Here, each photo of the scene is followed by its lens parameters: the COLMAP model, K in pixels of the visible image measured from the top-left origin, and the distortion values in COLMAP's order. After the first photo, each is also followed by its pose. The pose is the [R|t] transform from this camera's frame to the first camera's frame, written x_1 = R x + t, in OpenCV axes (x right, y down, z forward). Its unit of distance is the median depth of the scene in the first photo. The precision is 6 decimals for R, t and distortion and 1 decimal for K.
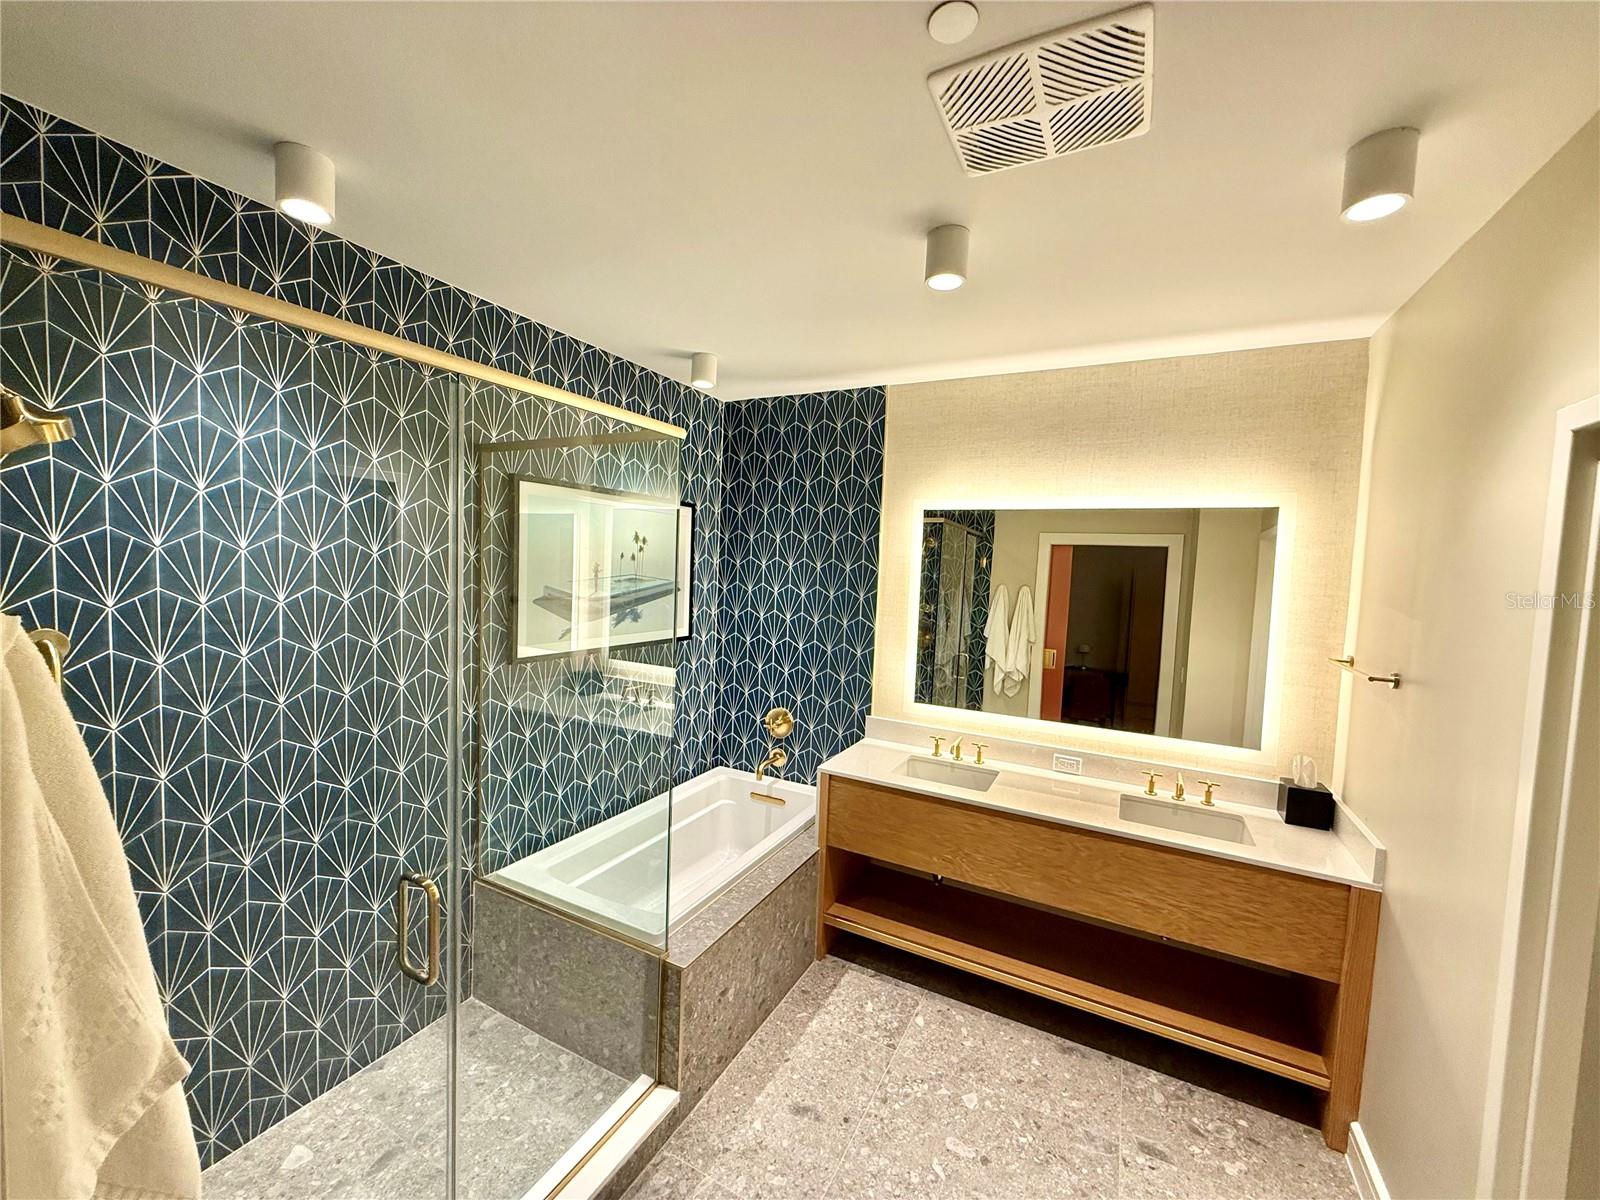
lens RADIAL K [[638.3, 0, 800.0], [0, 638.3, 600.0], [0, 0, 1]] dist [-0.000085, 0.005460]
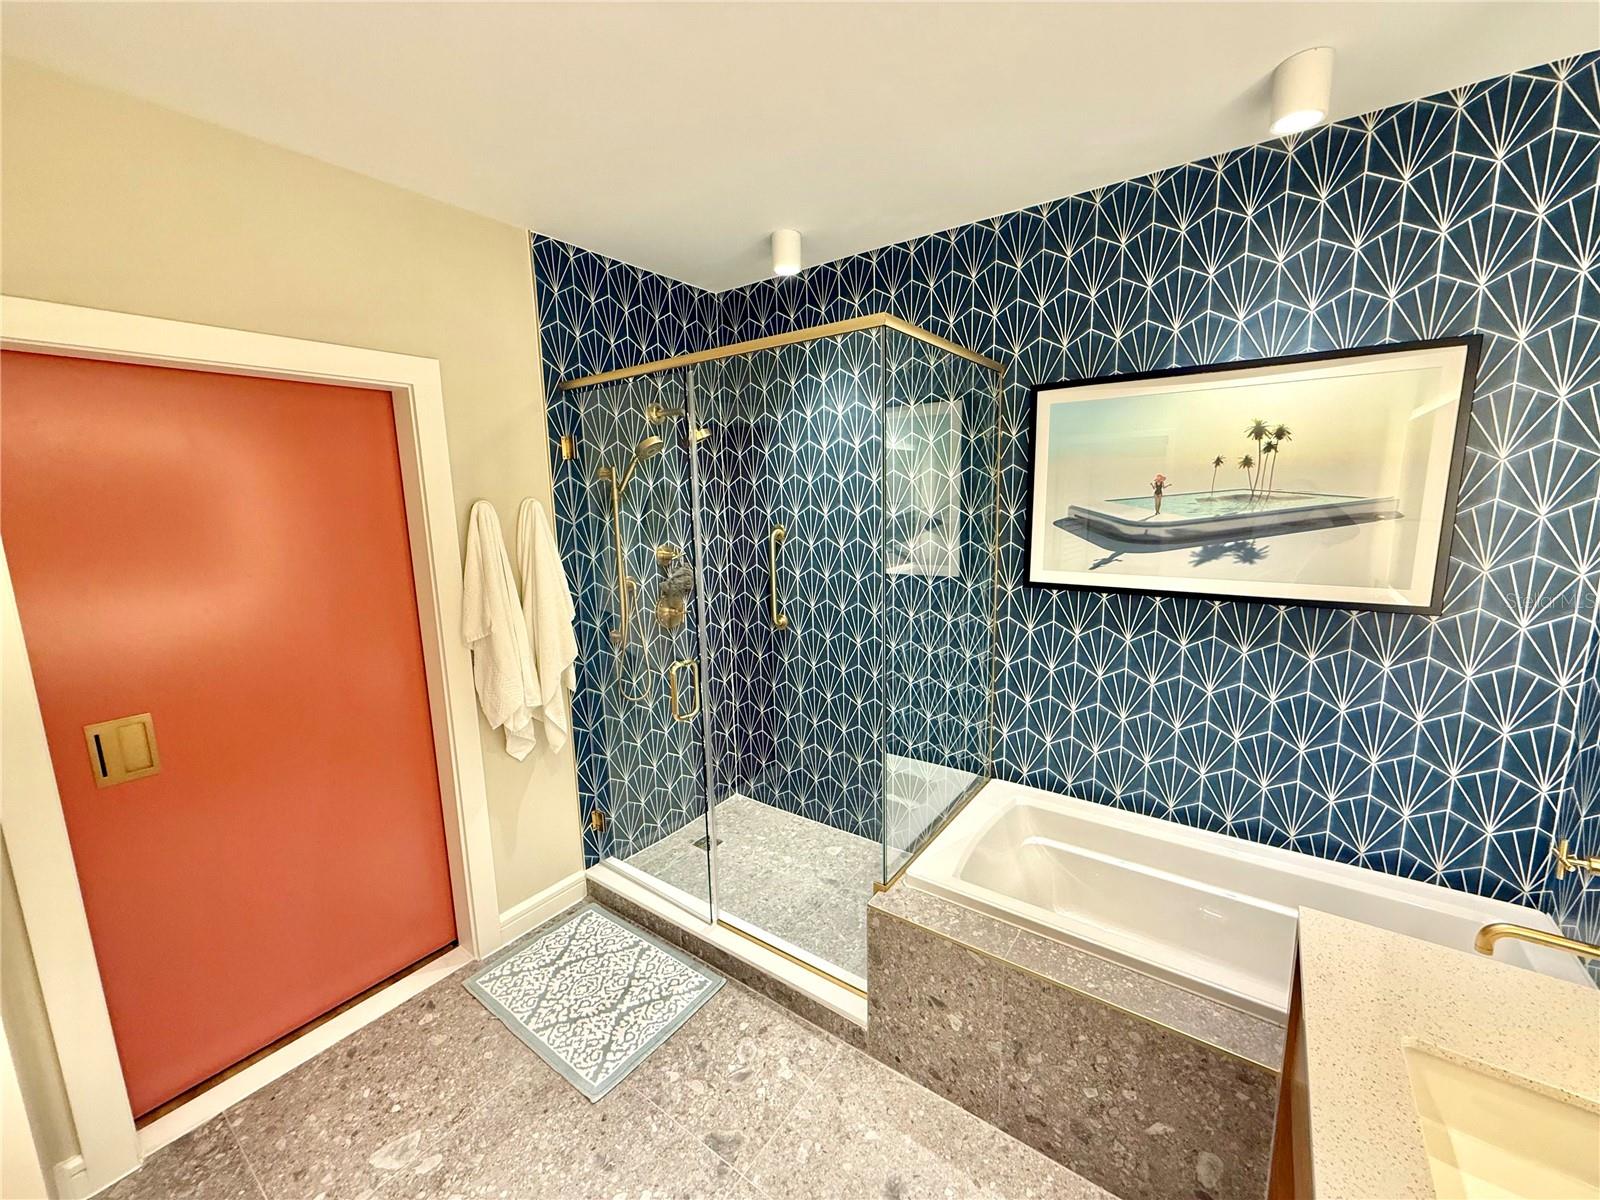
lens RADIAL K [[631.8, 0, 801.2], [0, 631.8, 596.2], [0, 0, 1]] dist [0.000413, 0.000043]
pose [[-0.144231, 0.124487, -0.981682, 0.566243], [-0.041102, 0.990446, 0.131637, 0.002441], [0.988690, 0.059335, -0.137736, 0.814059]]
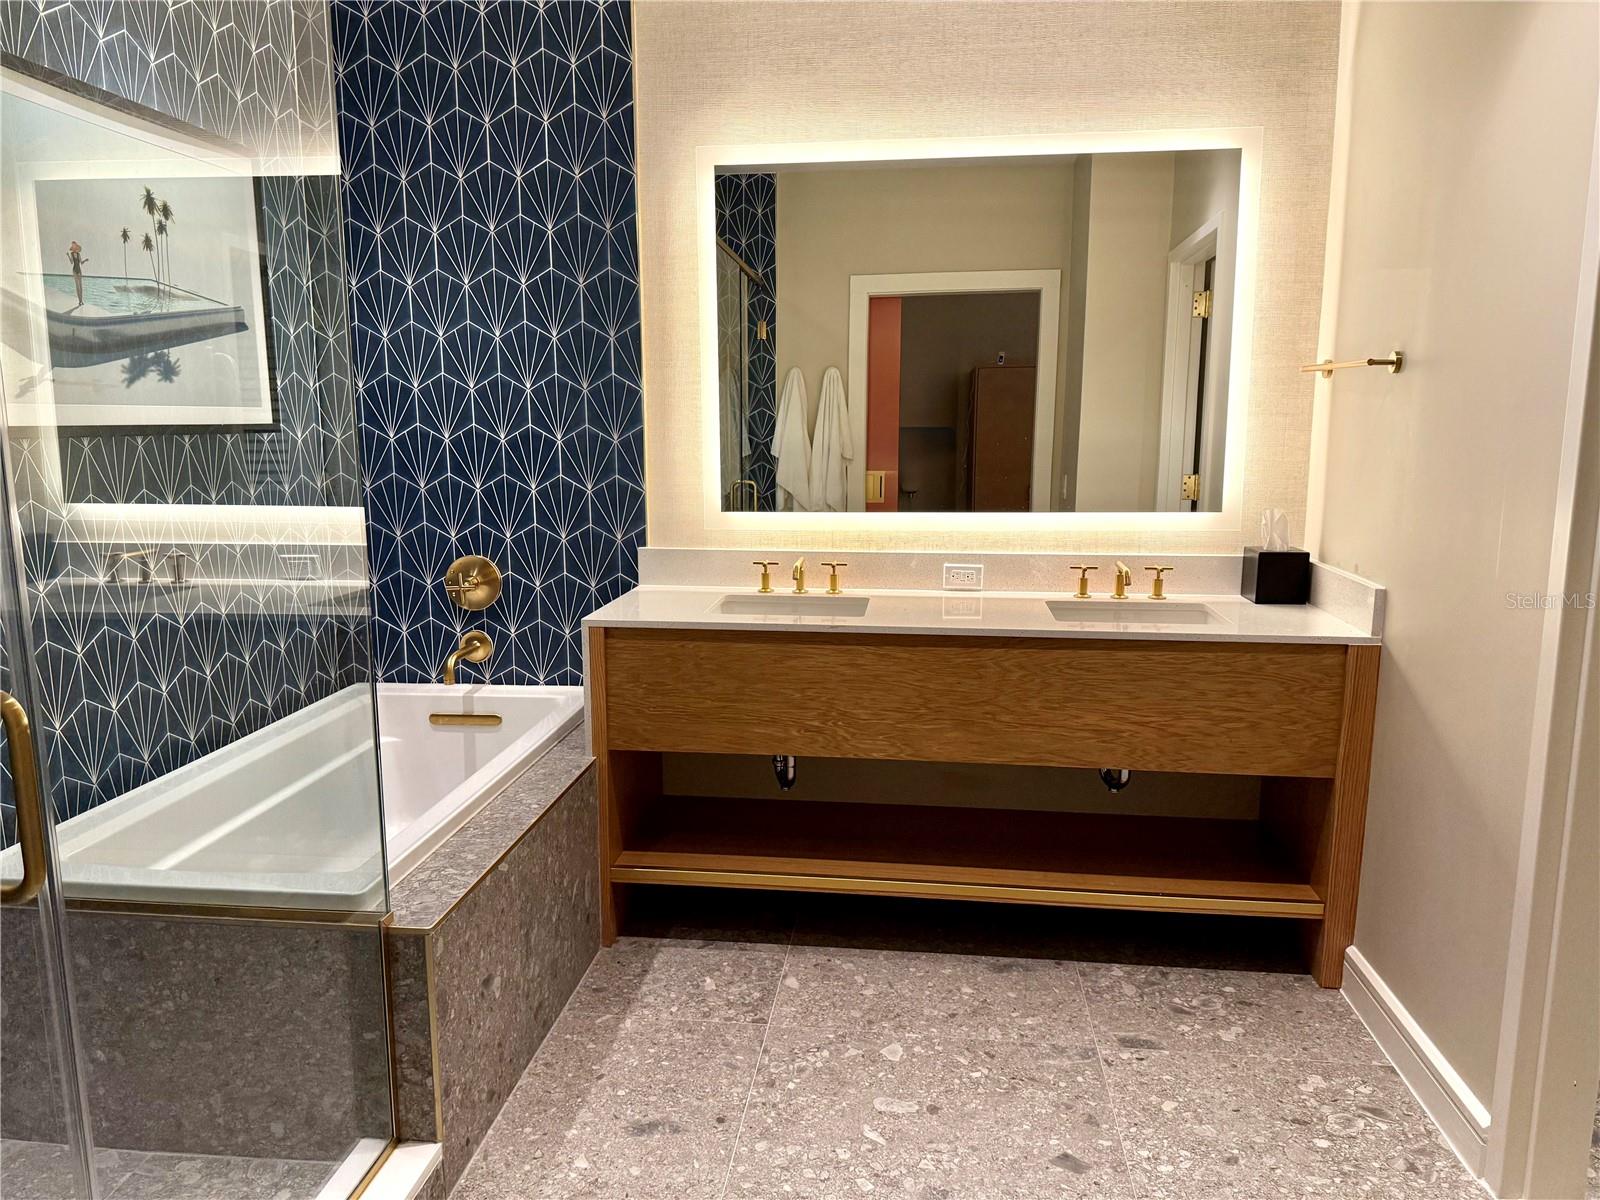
lens RADIAL K [[1123.5, 0, 800.0], [0, 1123.5, 600.0], [0, 0, 1]] dist [0.103598, -0.131125]
pose [[0.932548, -0.100219, 0.346857, -0.161983], [0.062307, 0.990961, 0.118806, 0.161207], [-0.355629, -0.089181, 0.930363, -0.007780]]
